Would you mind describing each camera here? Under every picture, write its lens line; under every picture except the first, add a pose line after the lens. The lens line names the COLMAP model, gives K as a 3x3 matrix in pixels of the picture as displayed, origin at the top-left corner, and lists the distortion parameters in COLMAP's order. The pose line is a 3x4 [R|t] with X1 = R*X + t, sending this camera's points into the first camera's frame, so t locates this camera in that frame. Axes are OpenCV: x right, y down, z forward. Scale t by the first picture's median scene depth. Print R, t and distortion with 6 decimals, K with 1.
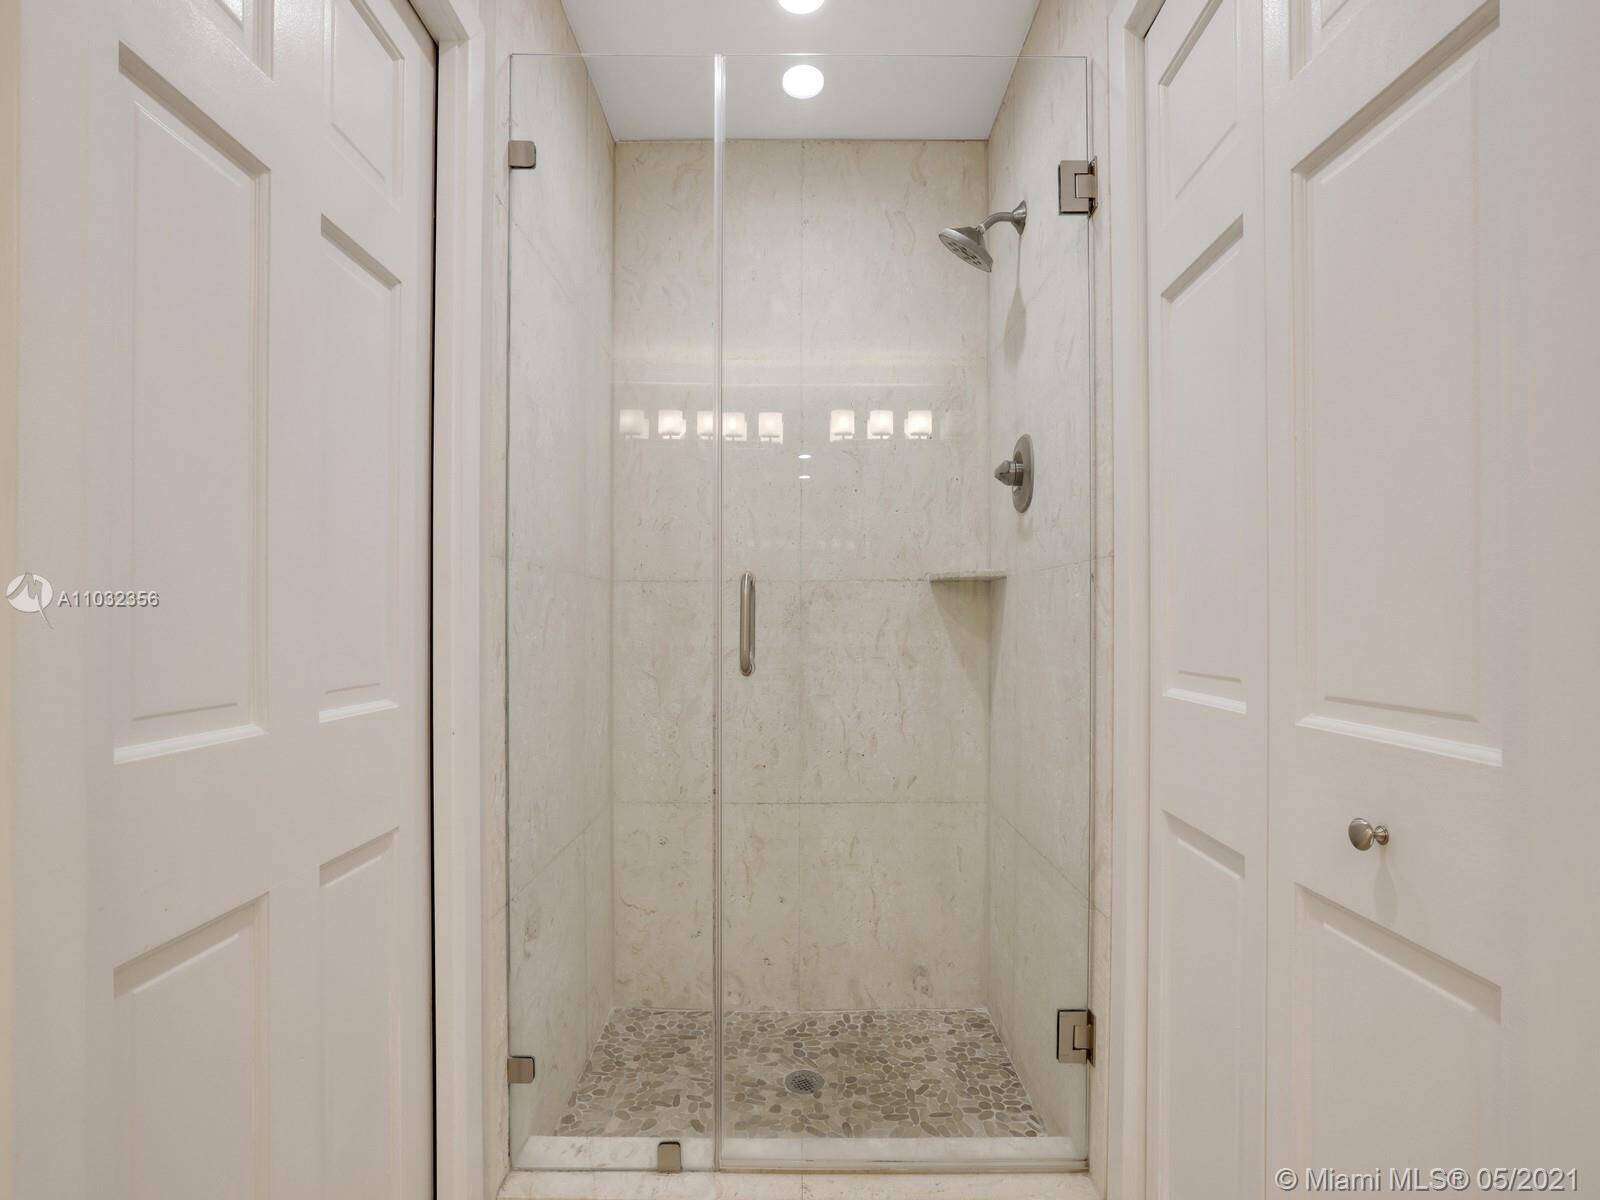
lens RADIAL K [[689.9, 0, 801.8], [0, 689.9, 632.1], [0, 0, 1]] dist [-0.000226, 0.000118]
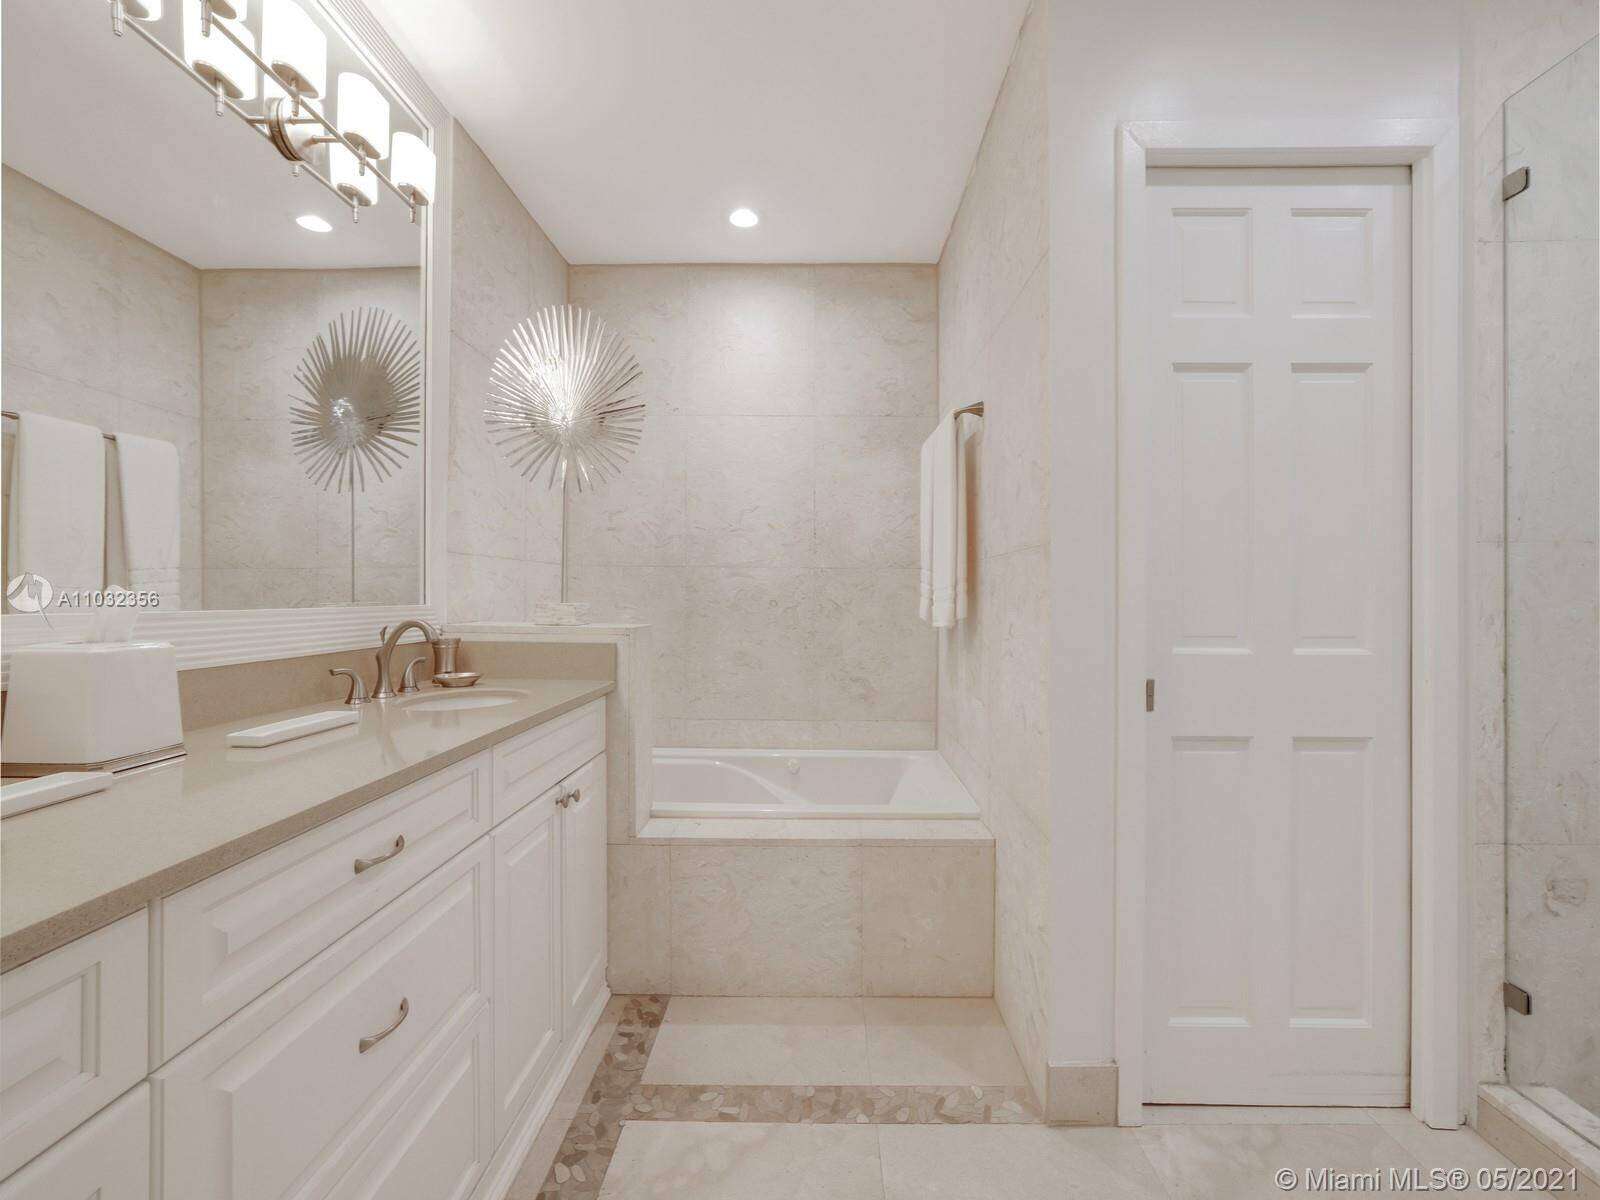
lens RADIAL K [[781.2, 0, 803.8], [0, 781.2, 589.0], [0, 0, 1]] dist [-0.000697, 0.017932]
pose [[-0.016969, -0.004599, -0.999845, 0.925108], [-0.013815, 0.999895, -0.004364, -0.003389], [0.999761, 0.013739, -0.017030, -0.137051]]
